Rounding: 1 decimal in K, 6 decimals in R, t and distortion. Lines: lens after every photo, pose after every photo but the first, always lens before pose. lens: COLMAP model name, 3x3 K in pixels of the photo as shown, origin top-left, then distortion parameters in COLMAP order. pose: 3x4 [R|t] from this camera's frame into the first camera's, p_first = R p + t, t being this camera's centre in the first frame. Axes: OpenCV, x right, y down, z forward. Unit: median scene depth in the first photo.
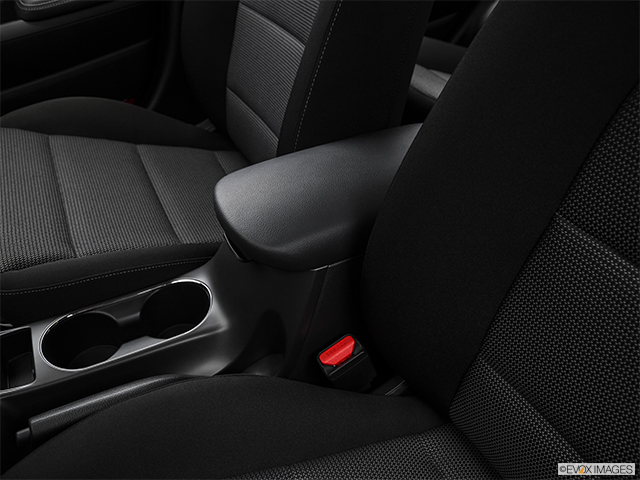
lens RADIAL K [[518.9, 0, 320.0], [0, 518.9, 240.0], [0, 0, 1]] dist [-0.080012, 0.007141]
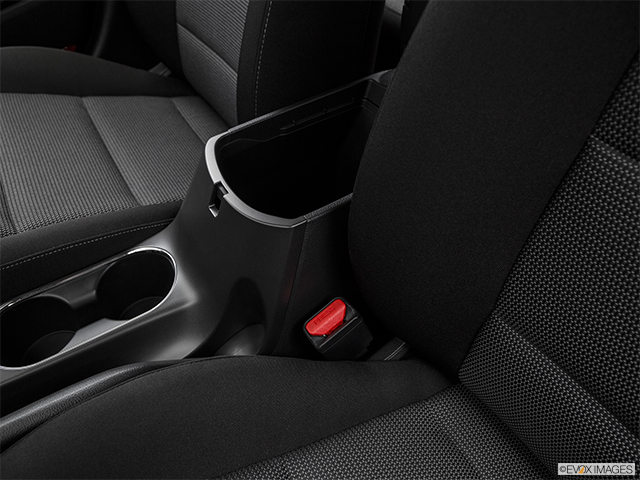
lens RADIAL K [[518.9, 0, 320.0], [0, 518.9, 240.0], [0, 0, 1]] dist [-0.080012, 0.007141]
pose [[0.995943, -0.084519, 0.030887, 0.007389], [0.080658, 0.990653, 0.110008, -0.008971], [-0.039896, -0.107070, 0.993451, 0.158135]]
